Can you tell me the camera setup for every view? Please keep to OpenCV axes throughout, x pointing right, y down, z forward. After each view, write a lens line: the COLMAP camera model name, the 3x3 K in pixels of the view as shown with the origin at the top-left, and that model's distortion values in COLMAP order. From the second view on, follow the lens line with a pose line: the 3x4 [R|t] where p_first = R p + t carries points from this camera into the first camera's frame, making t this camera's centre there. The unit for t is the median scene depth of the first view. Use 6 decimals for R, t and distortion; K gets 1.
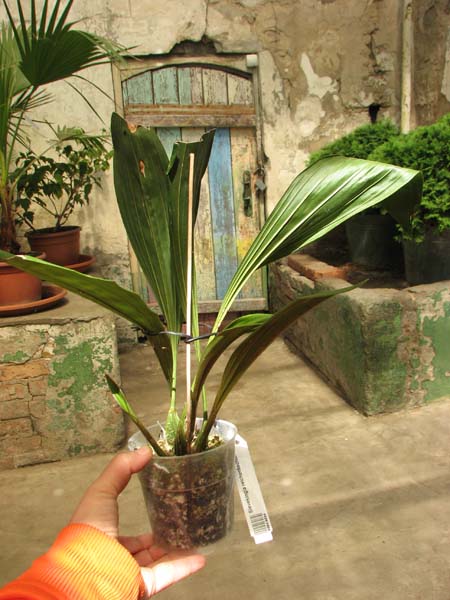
lens RADIAL K [[666.0, 0, 274.3], [0, 666.0, 300.2], [0, 0, 1]] dist [-0.204689, 0.320667]
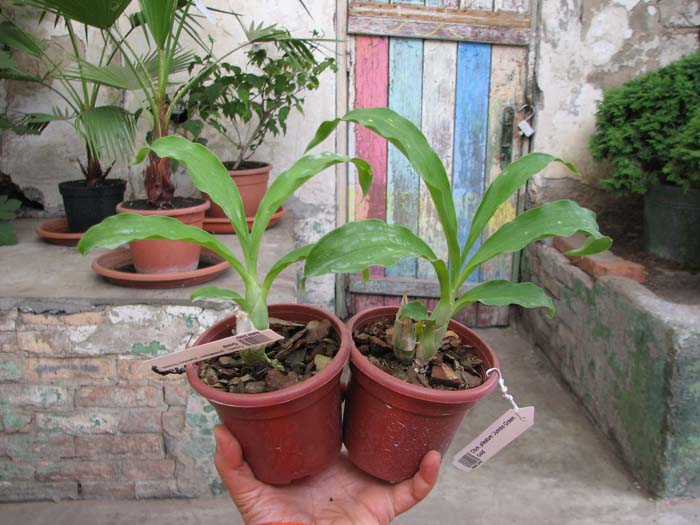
lens RADIAL K [[777.0, 0, 350.3], [0, 777.0, 276.3], [0, 0, 1]] dist [-0.204689, 0.320667]
pose [[0.972820, 0.117276, -0.199668, -0.026348], [-0.111215, 0.992936, 0.041345, -0.034593], [0.203106, -0.018015, 0.978991, 0.181344]]
